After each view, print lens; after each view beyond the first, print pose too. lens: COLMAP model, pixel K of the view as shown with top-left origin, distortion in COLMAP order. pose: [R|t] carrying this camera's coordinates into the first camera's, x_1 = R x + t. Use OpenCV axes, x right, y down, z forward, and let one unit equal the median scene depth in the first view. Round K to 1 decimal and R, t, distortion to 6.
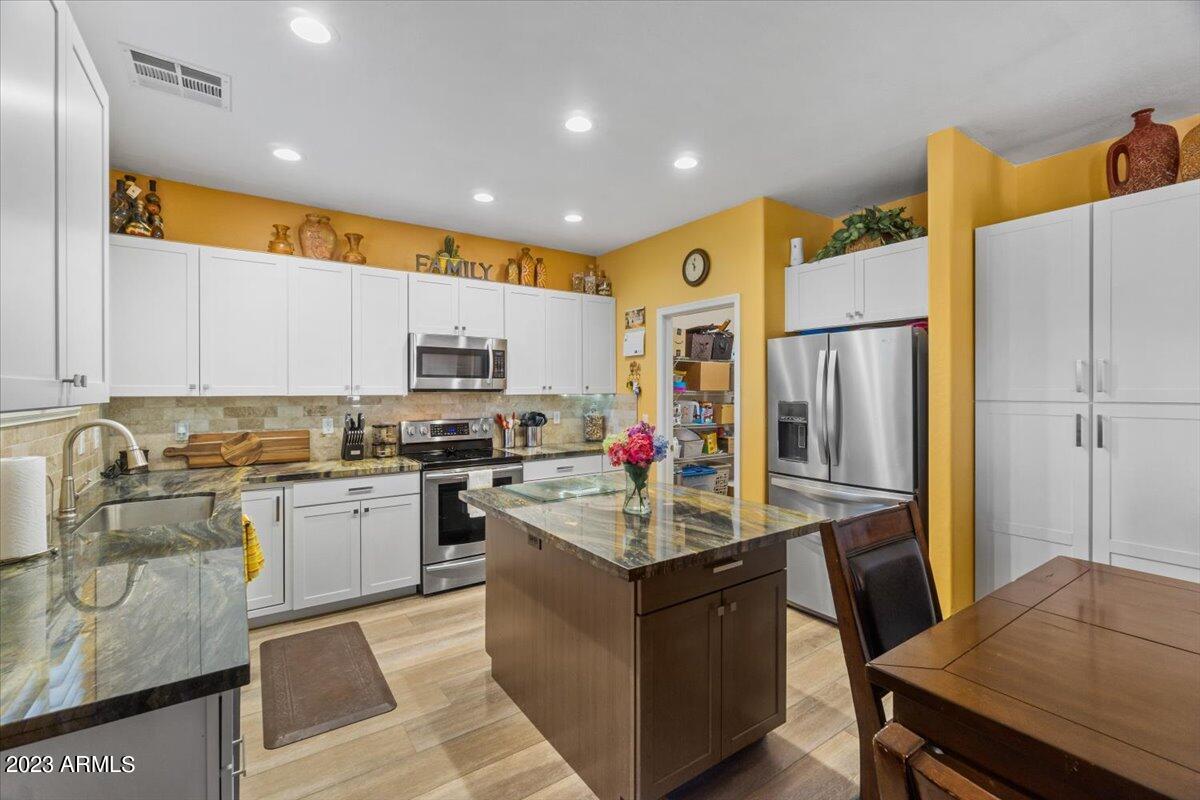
lens RADIAL K [[518.1, 0, 599.3], [0, 518.1, 389.9], [0, 0, 1]] dist [-0.001665, -0.000183]
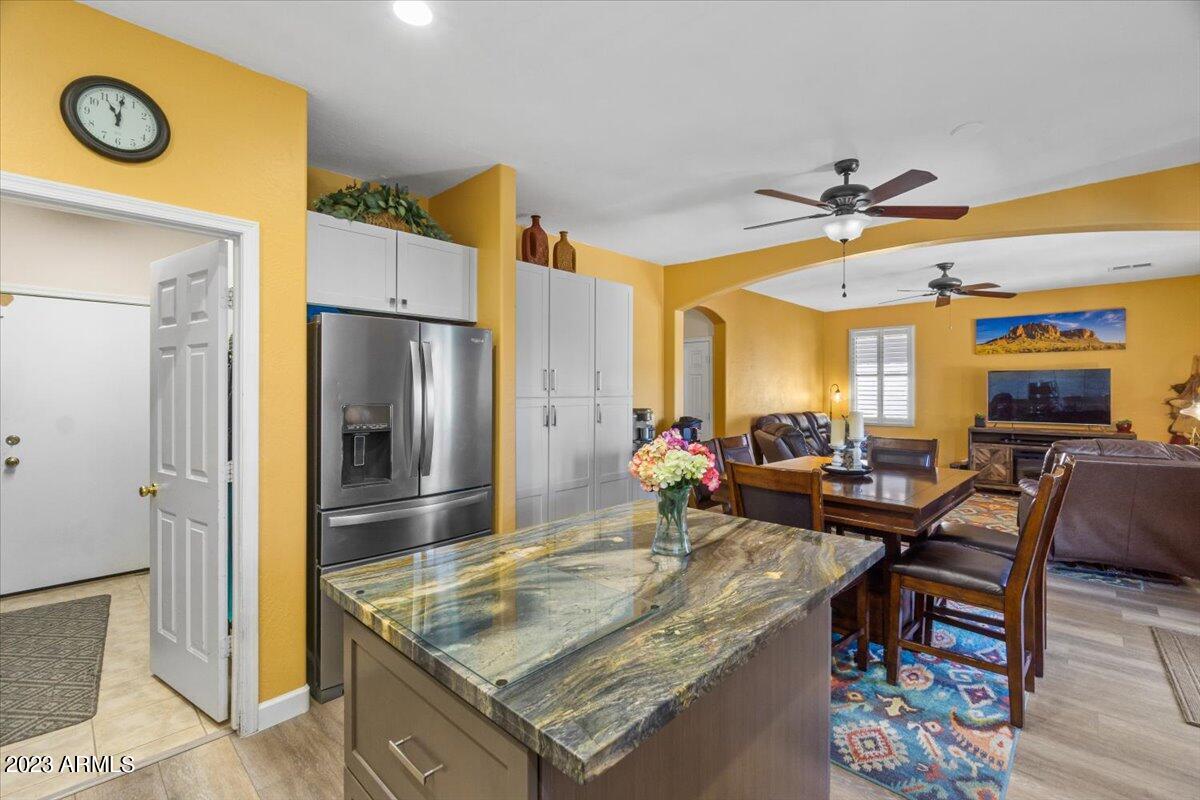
lens RADIAL K [[518.1, 0, 599.3], [0, 518.1, 389.9], [0, 0, 1]] dist [-0.001665, -0.000183]
pose [[-0.195551, 0.001775, 0.980692, -0.362839], [-0.001203, 0.999997, -0.002050, 0.002881], [-0.980693, -0.001581, -0.195549, 0.706591]]
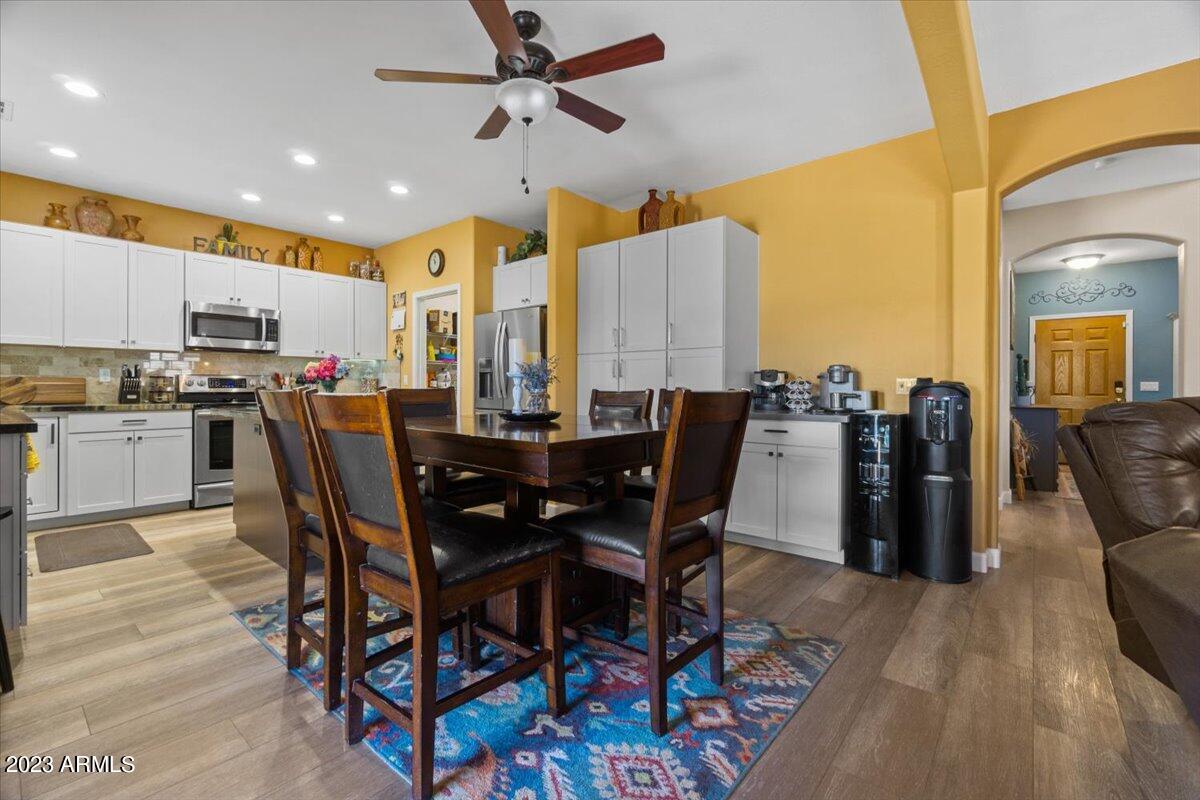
lens RADIAL K [[519.5, 0, 596.2], [0, 519.5, 386.0], [0, 0, 1]] dist [0.001168, 0.000199]
pose [[0.968009, 0.005132, 0.250864, 0.266231], [-0.005133, 0.999987, -0.000650, 0.087547], [-0.250864, -0.000658, 0.968022, -0.435353]]
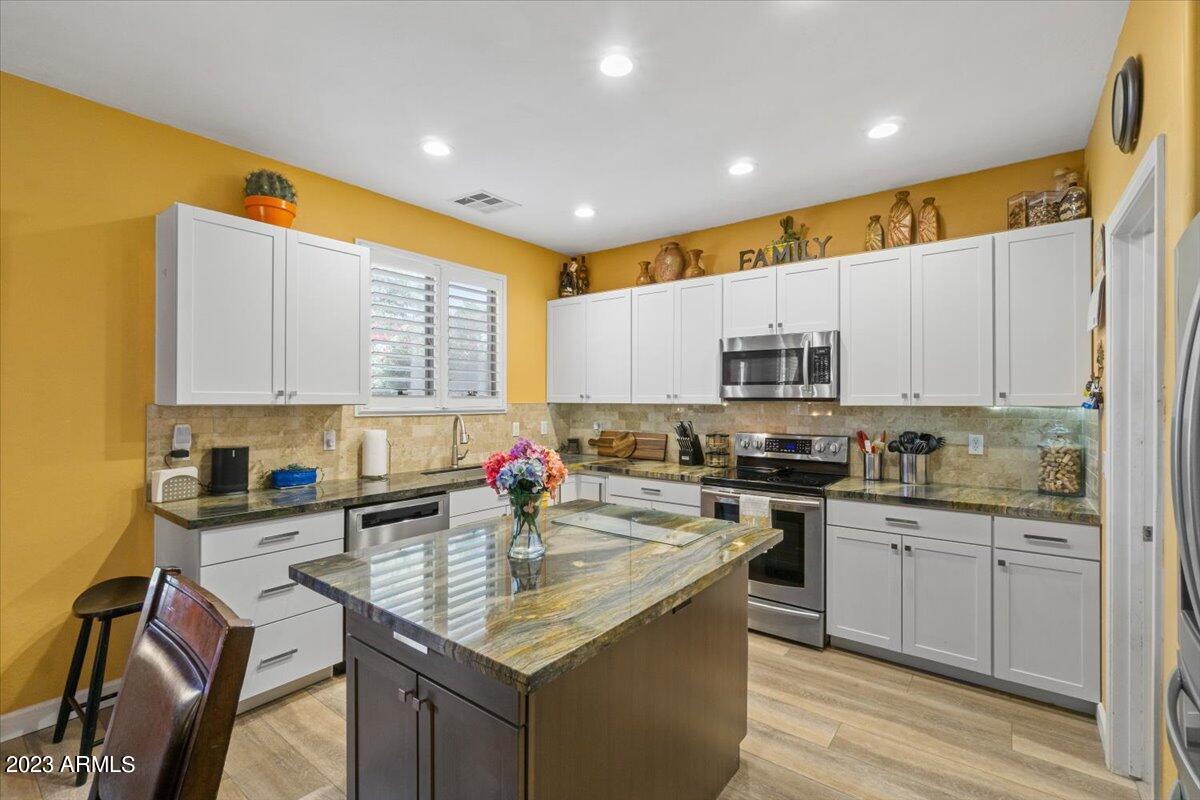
lens RADIAL K [[530.6, 0, 600.0], [0, 530.6, 400.0], [0, 0, 1]] dist [-0.000634, 0.000149]
pose [[0.300047, 0.002569, -0.953921, 0.490081], [-0.002745, 0.999995, 0.001830, 0.001221], [0.953920, 0.002069, 0.300052, 0.489745]]
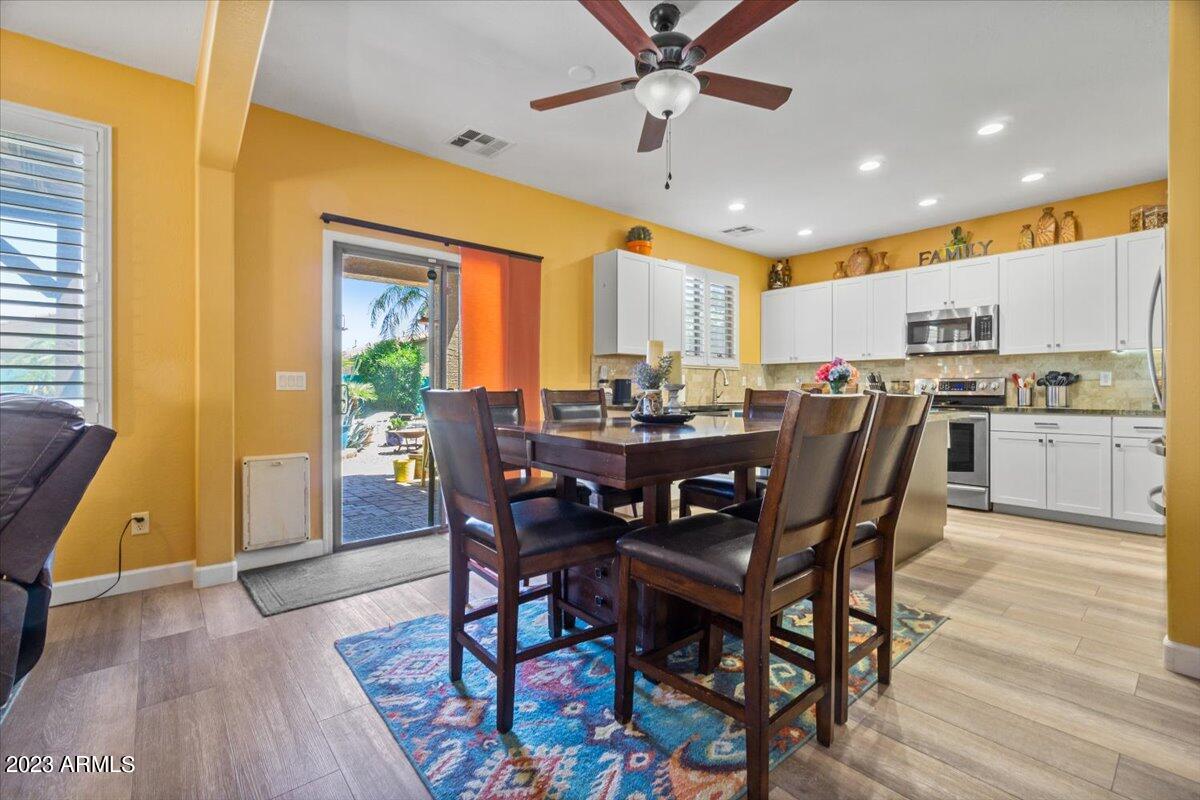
lens RADIAL K [[518.1, 0, 599.3], [0, 518.1, 389.9], [0, 0, 1]] dist [-0.001665, -0.000183]
pose [[0.094280, 0.005058, -0.995533, 0.928903], [-0.000703, 0.999987, 0.005014, 0.088093], [0.995546, 0.000227, 0.094282, 0.049577]]
